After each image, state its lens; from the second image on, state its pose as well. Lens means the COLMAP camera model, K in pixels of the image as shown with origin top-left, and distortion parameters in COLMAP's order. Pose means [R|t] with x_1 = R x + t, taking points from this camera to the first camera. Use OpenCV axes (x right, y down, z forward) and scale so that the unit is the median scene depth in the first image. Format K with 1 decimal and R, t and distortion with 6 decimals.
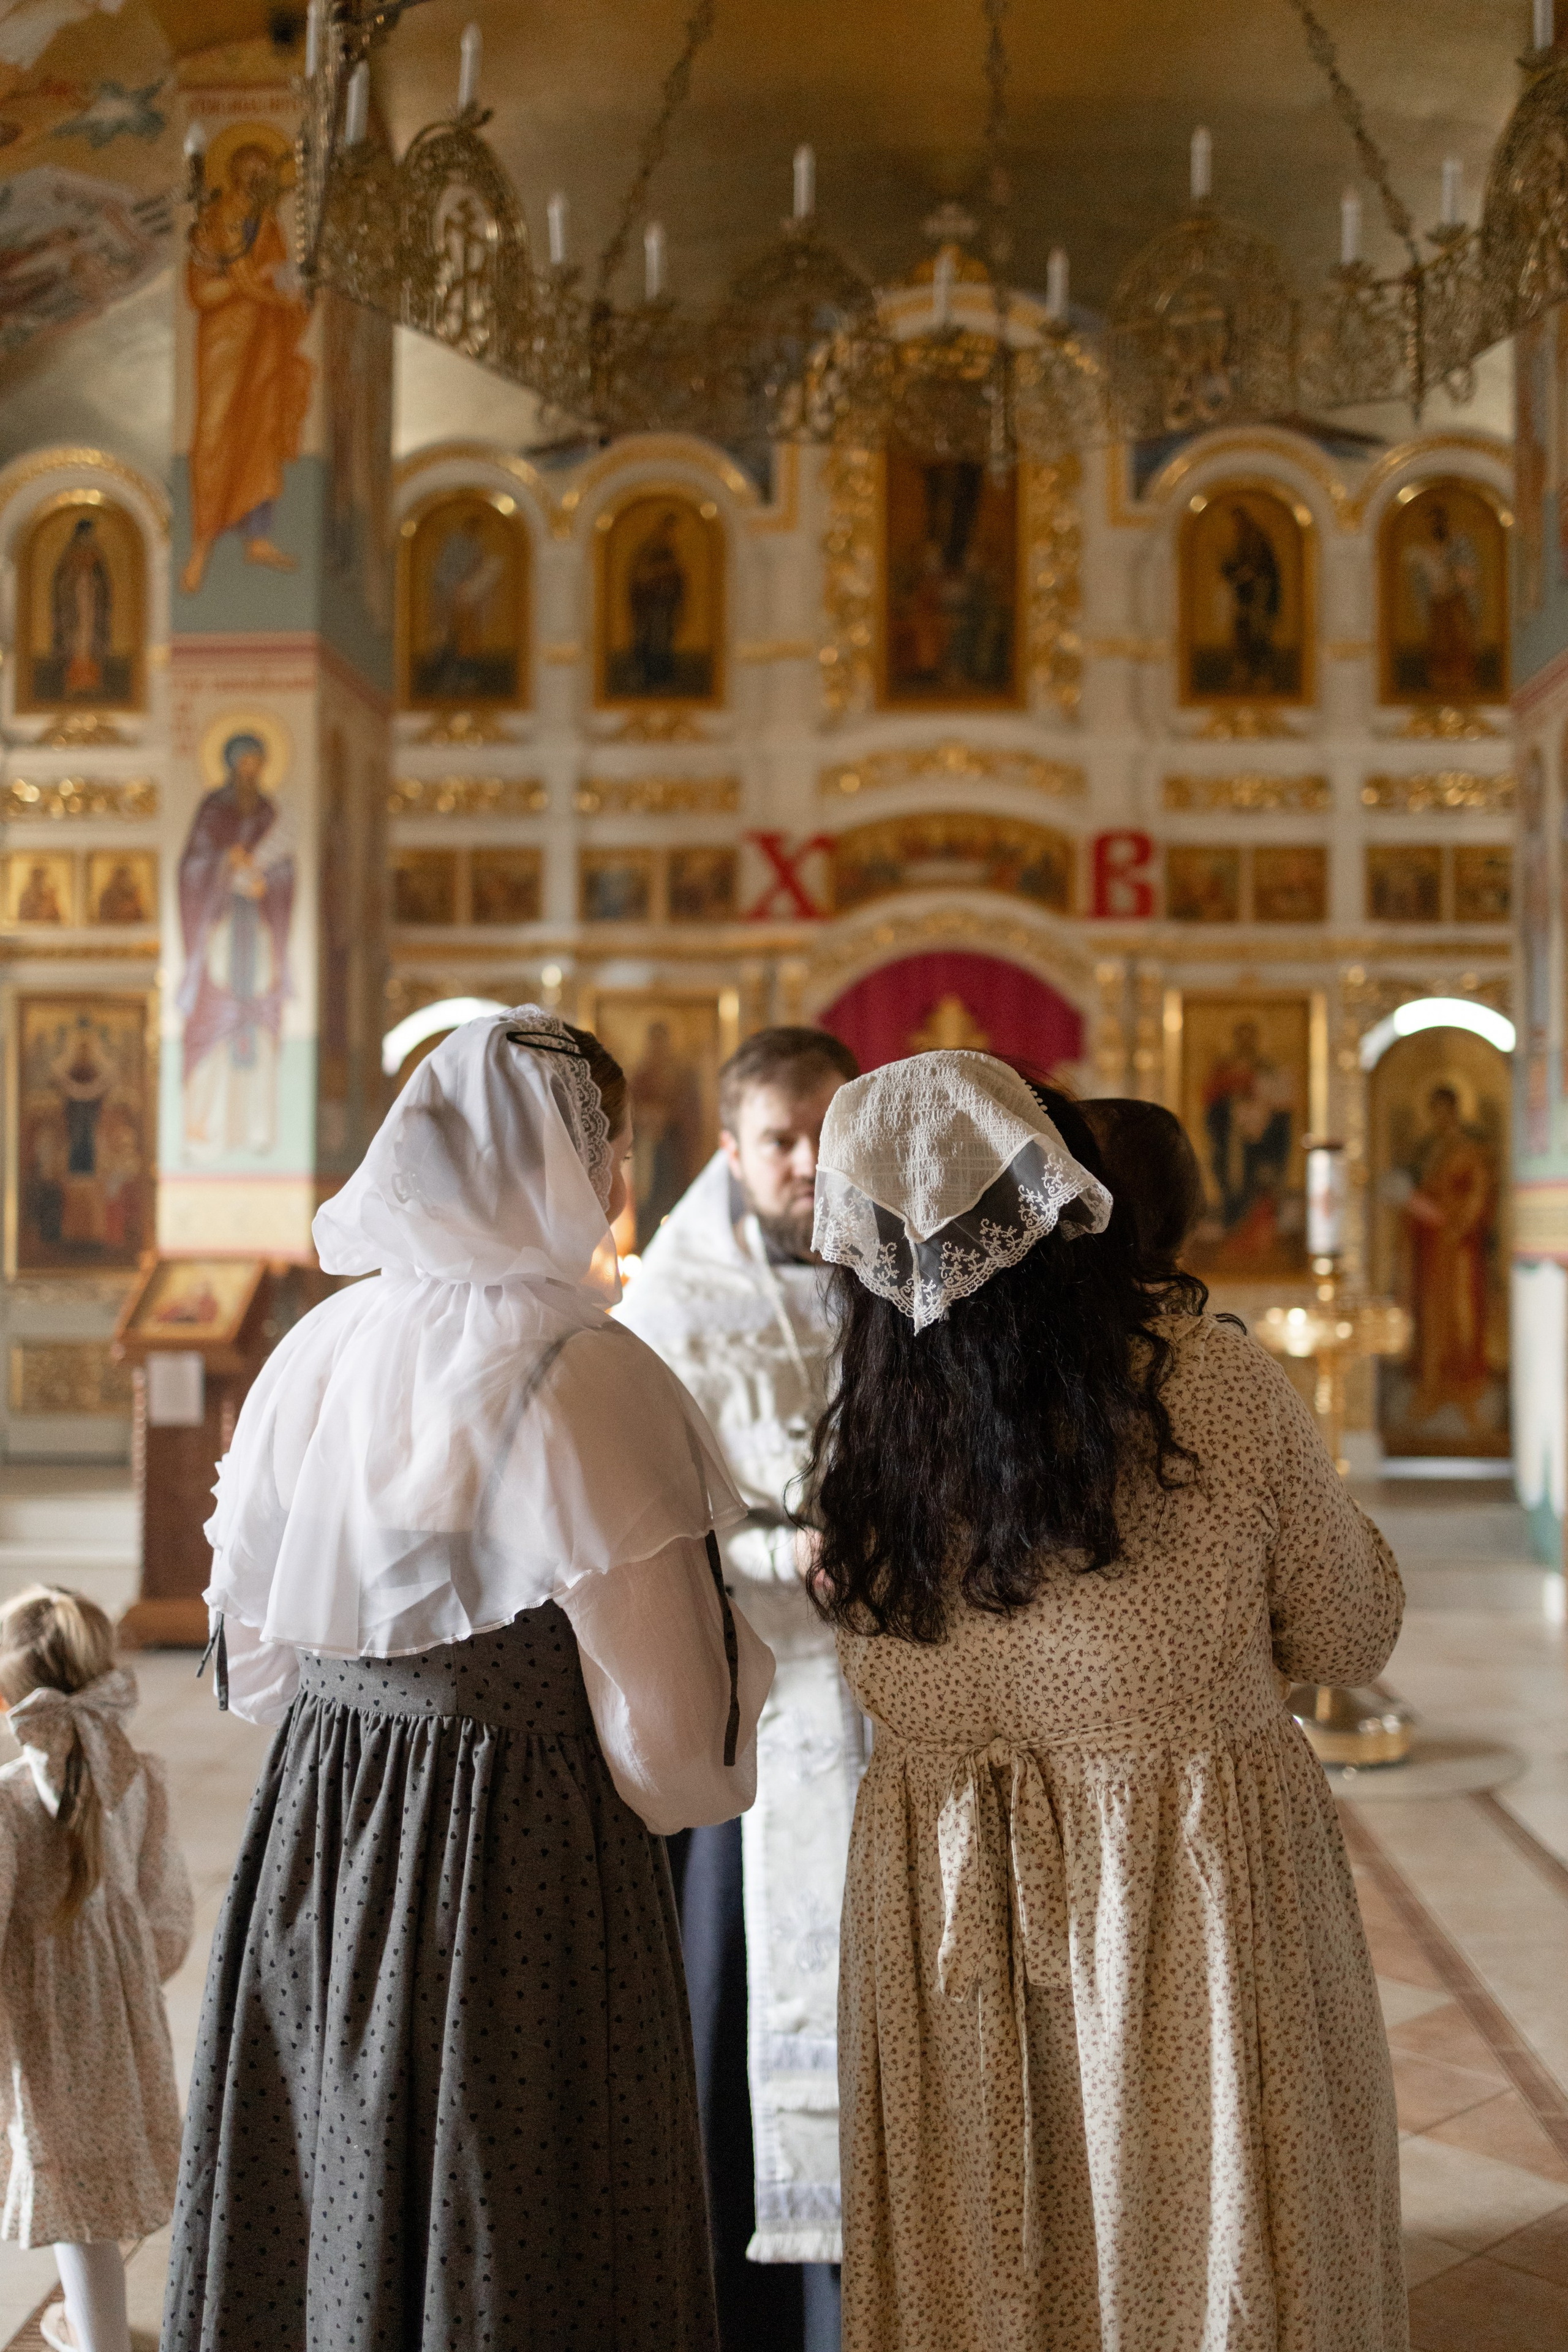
lens RADIAL K [[2329.7, 0, 776.9], [0, 2329.7, 1159.9], [0, 0, 1]] dist [-0.033731, 0.000000]
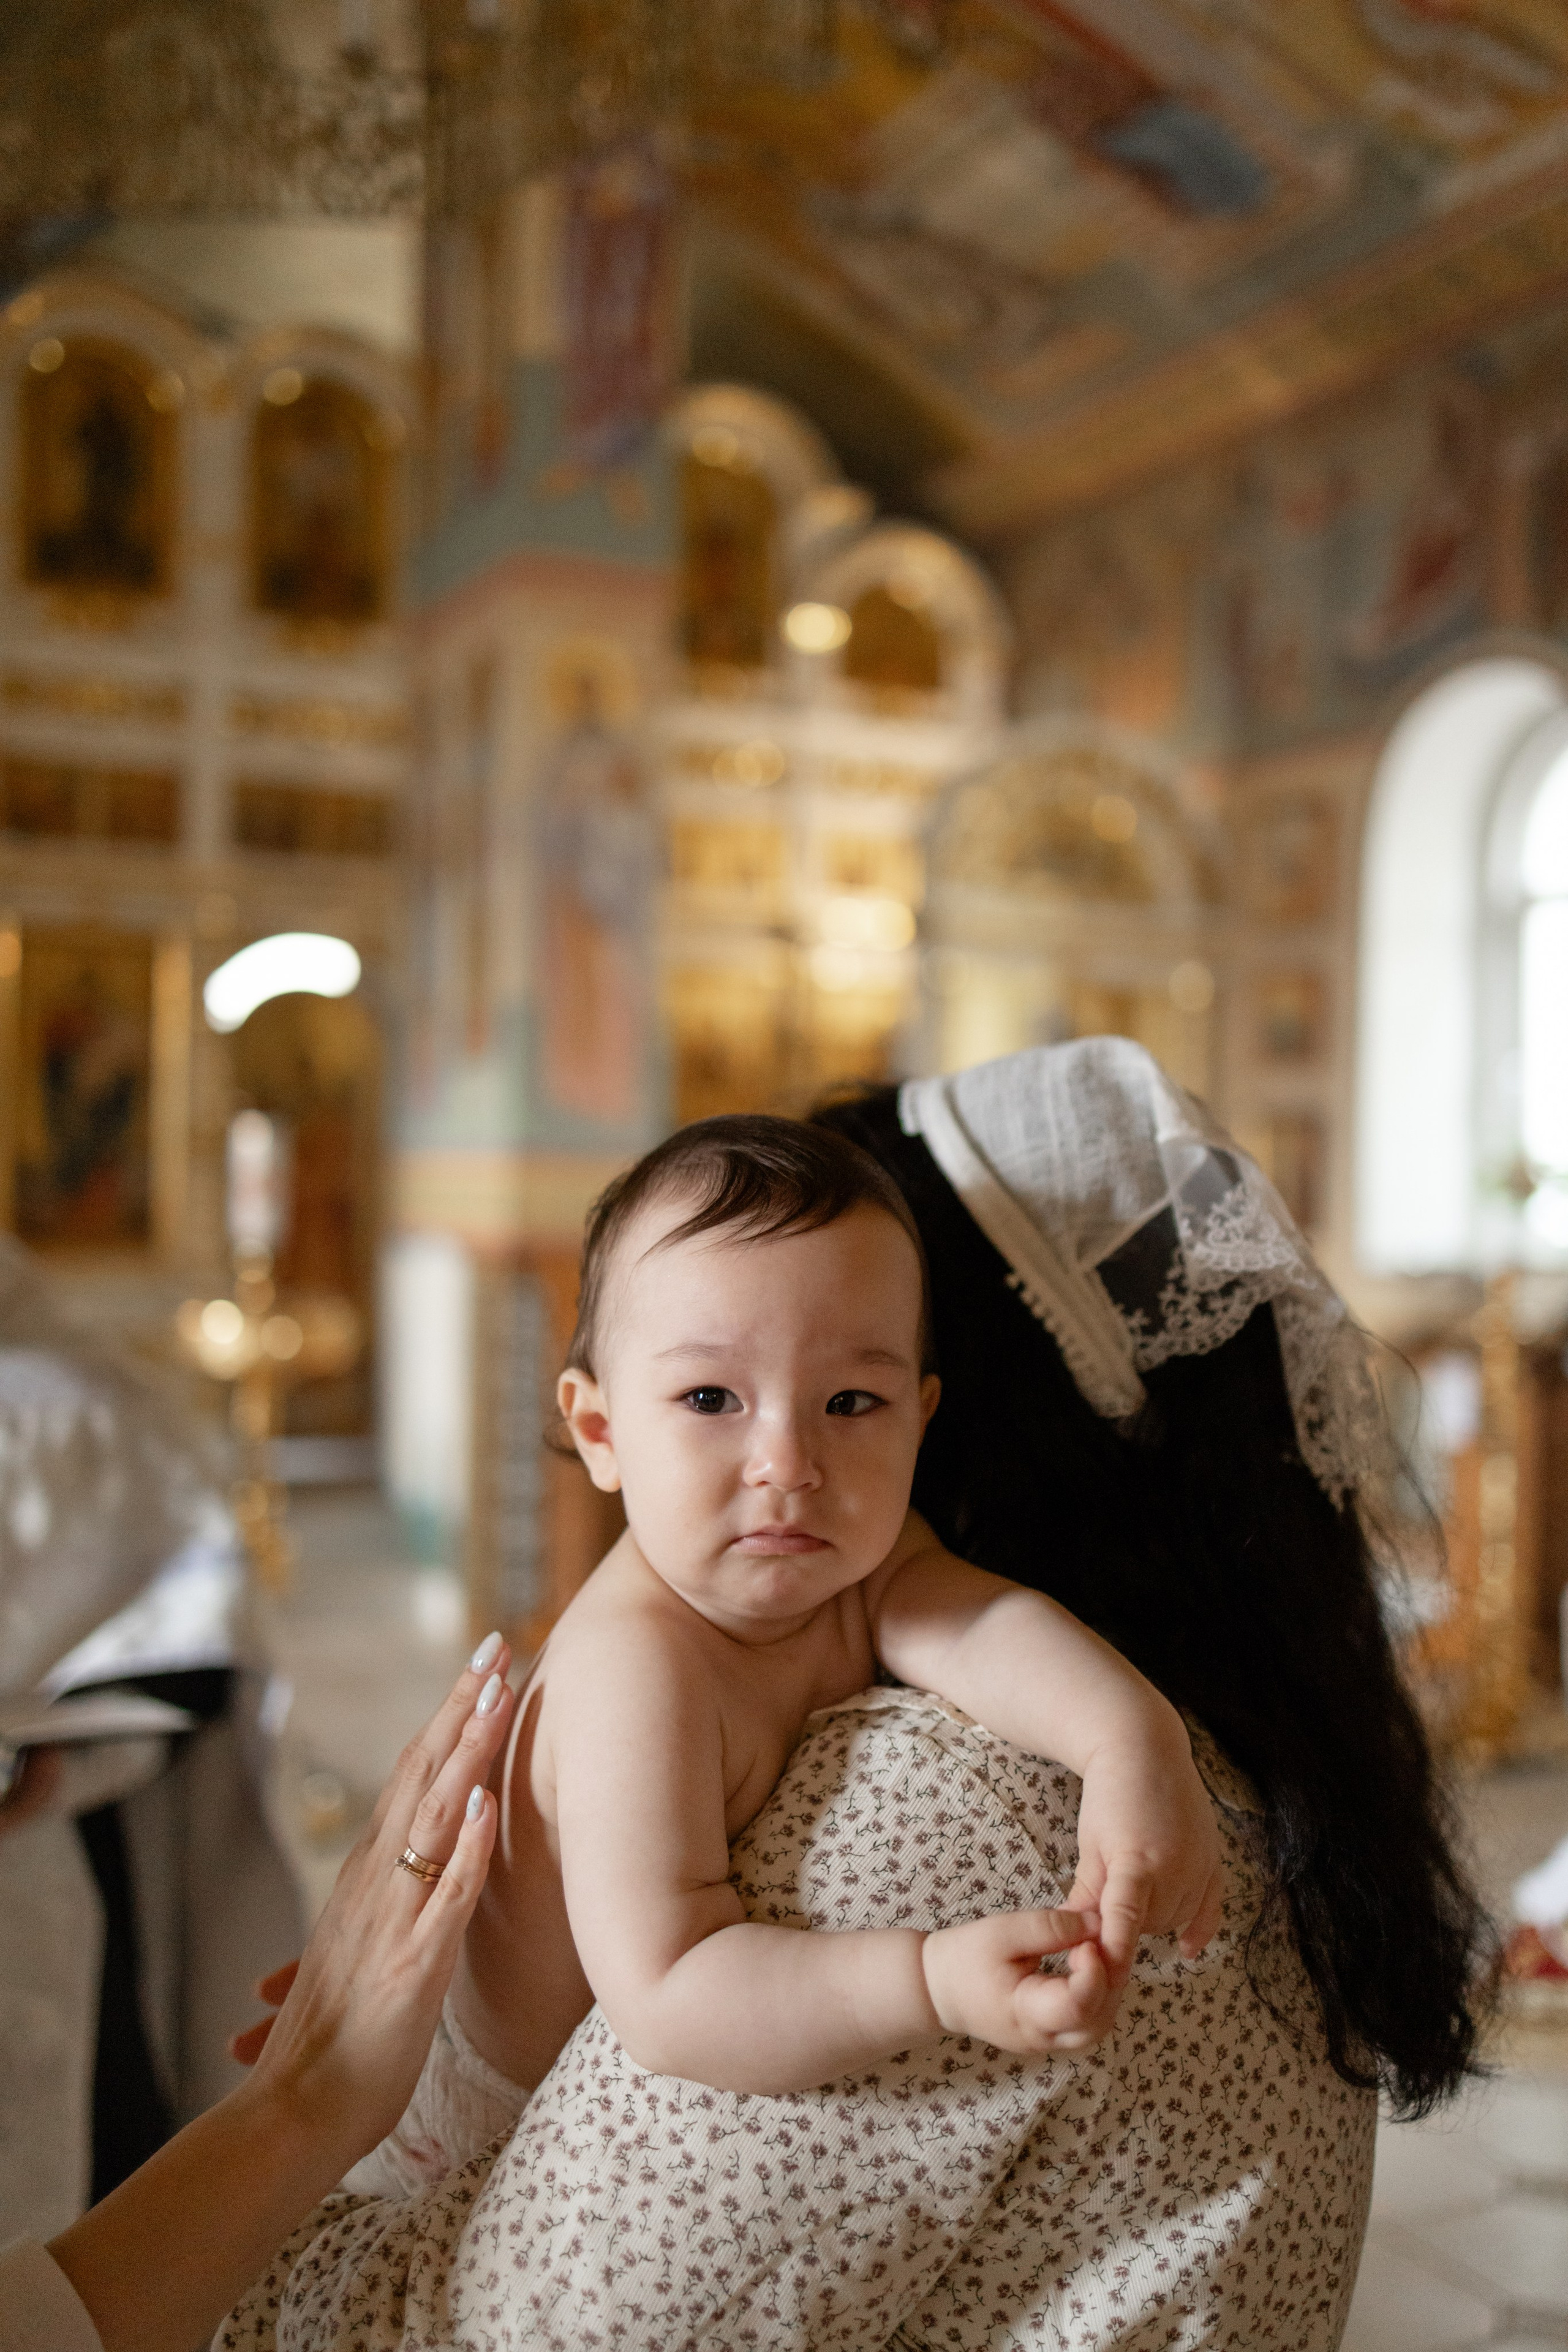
lens RADIAL K [[2419.9, 0, 792.6], [0, 2419.9, 1161.4], [0, 0, 1]] dist [-0.043193, 0.000000]
pose [[0.864884, 0.017322, 0.501673, -0.020831], [-0.026445, 0.999589, 0.011078, -0.001986], [-0.501275, -0.022847, 0.864987, 0.085319]]
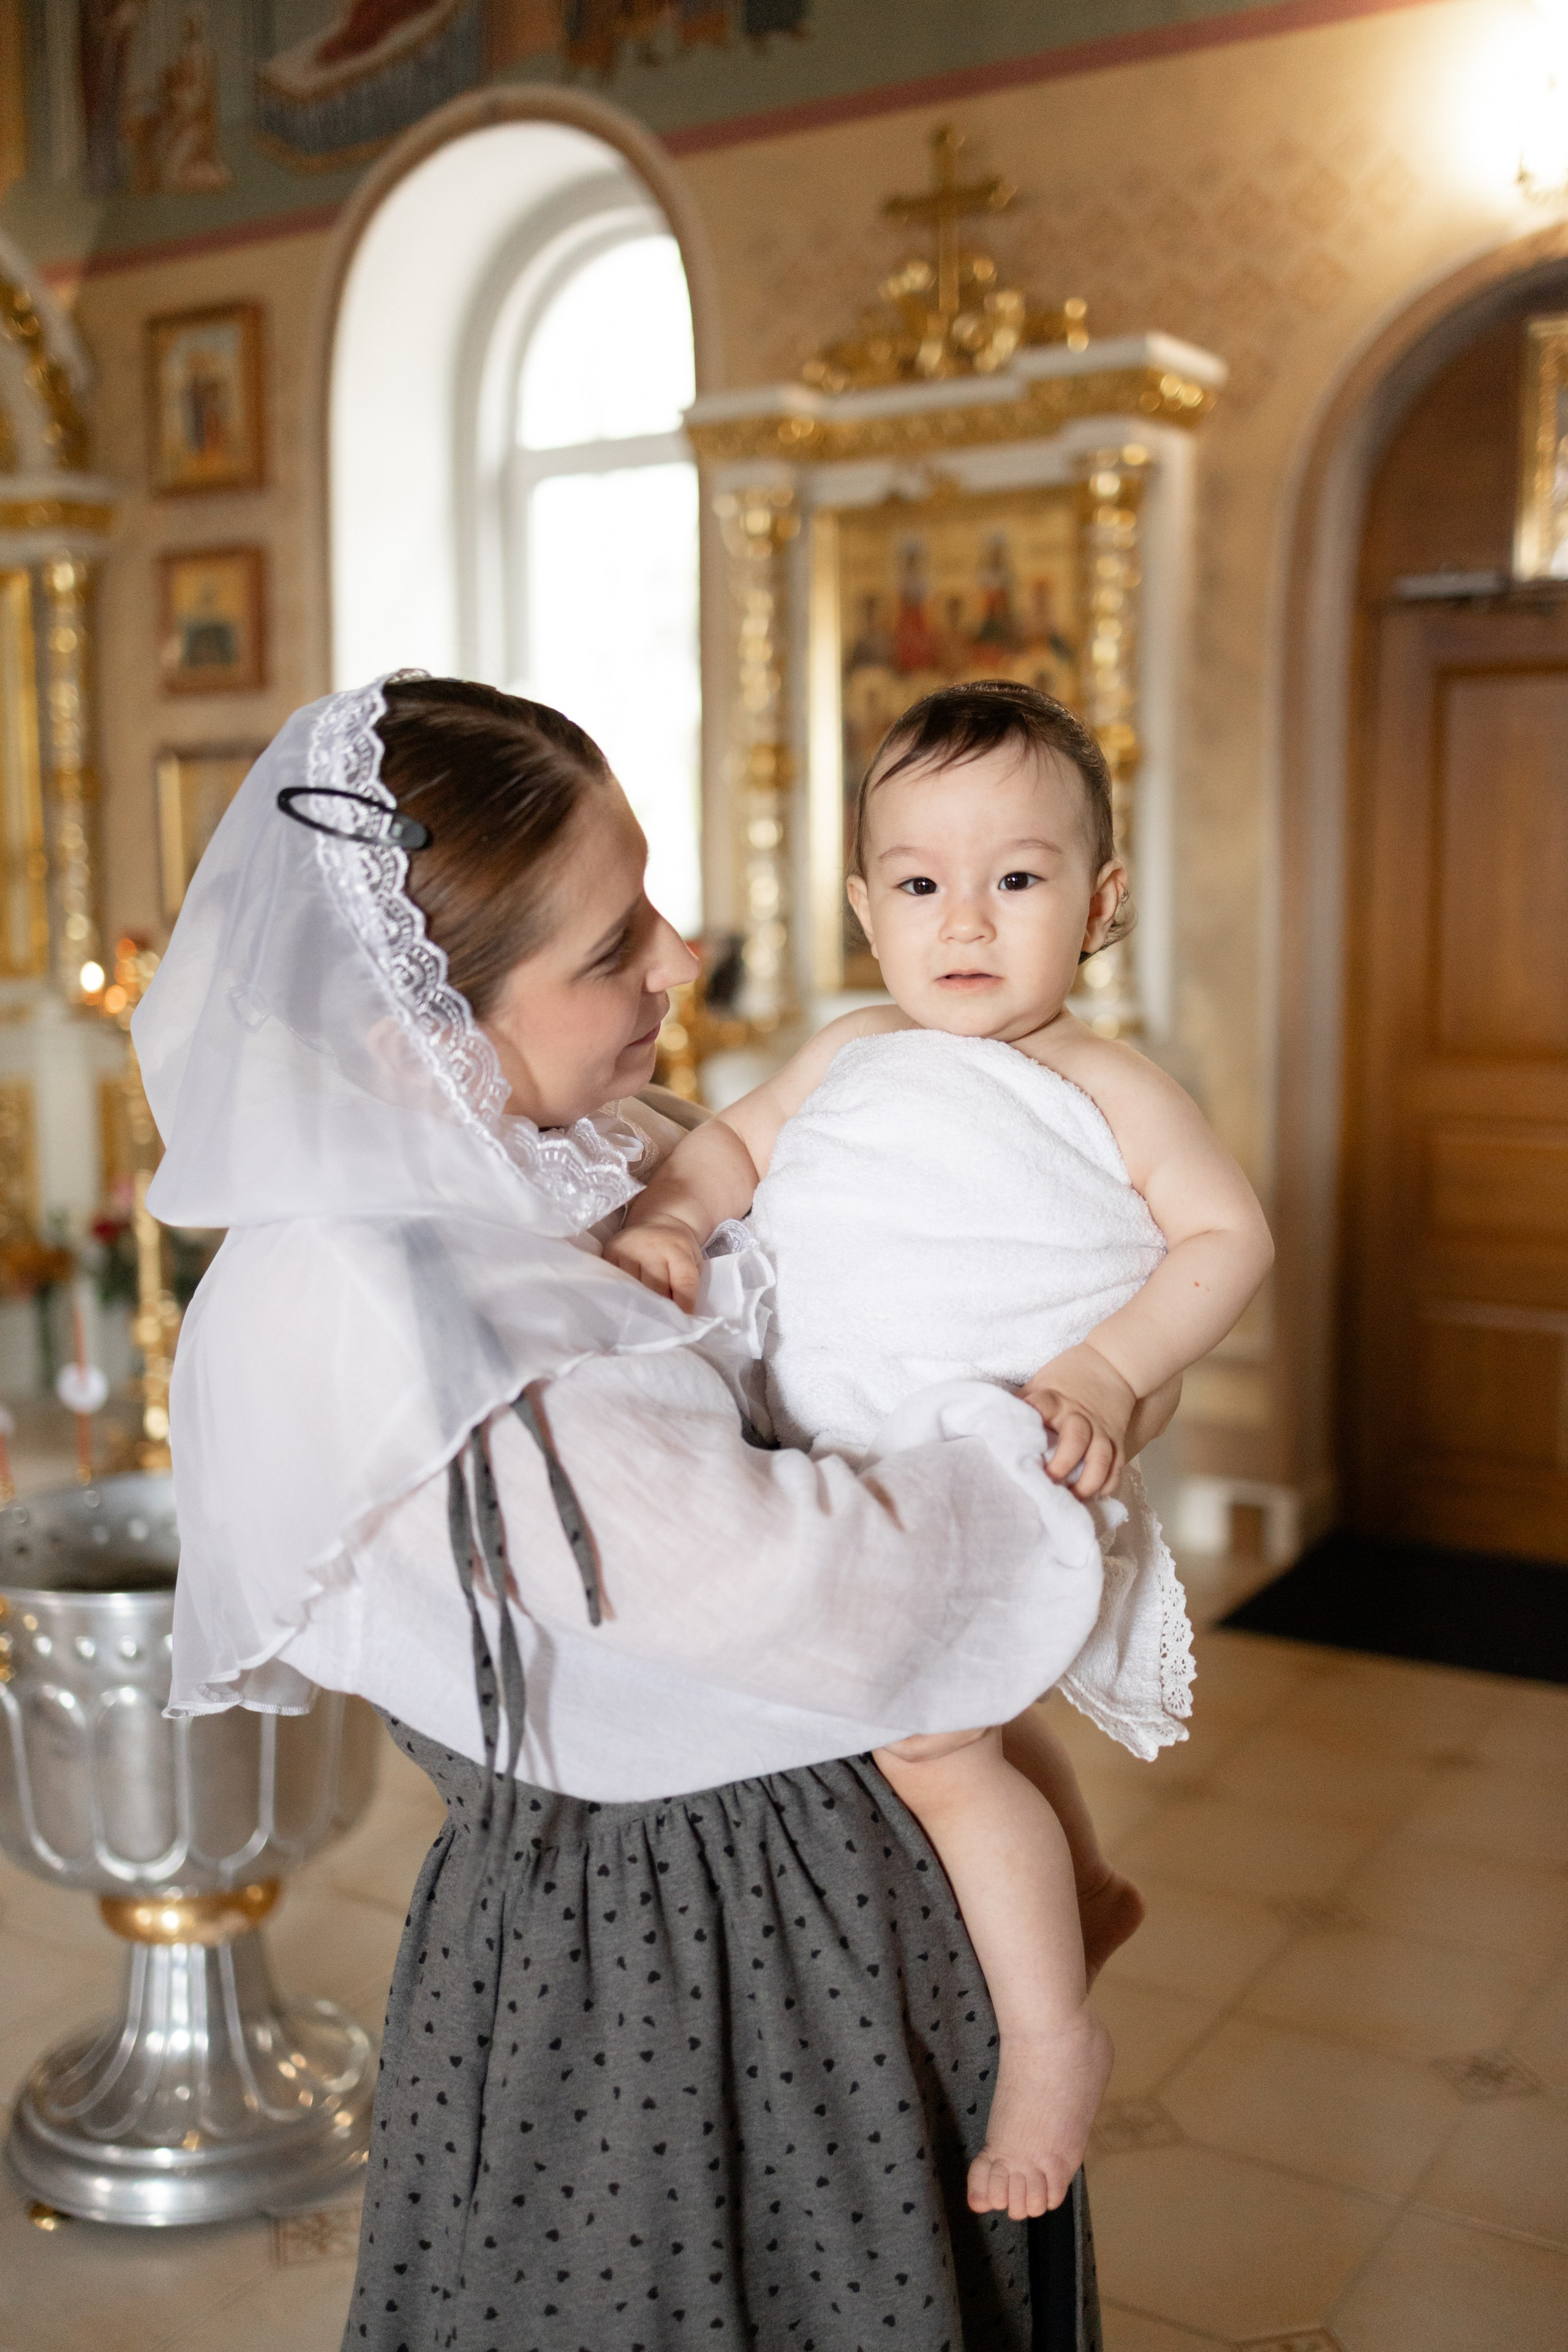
lens RADIAL K [[2419.9, 0, 782.3], [0, 2419.9, 1139.4], [0, 0, 1]] dist [-0.043193, 0.000000]
pose [[0.479141, -0.115807, 0.870065, 0.080099], [0.000862, 0.991320, 0.131472, 0.003615], [-0.877738, -0.062243, 0.475082, 0.316999]]
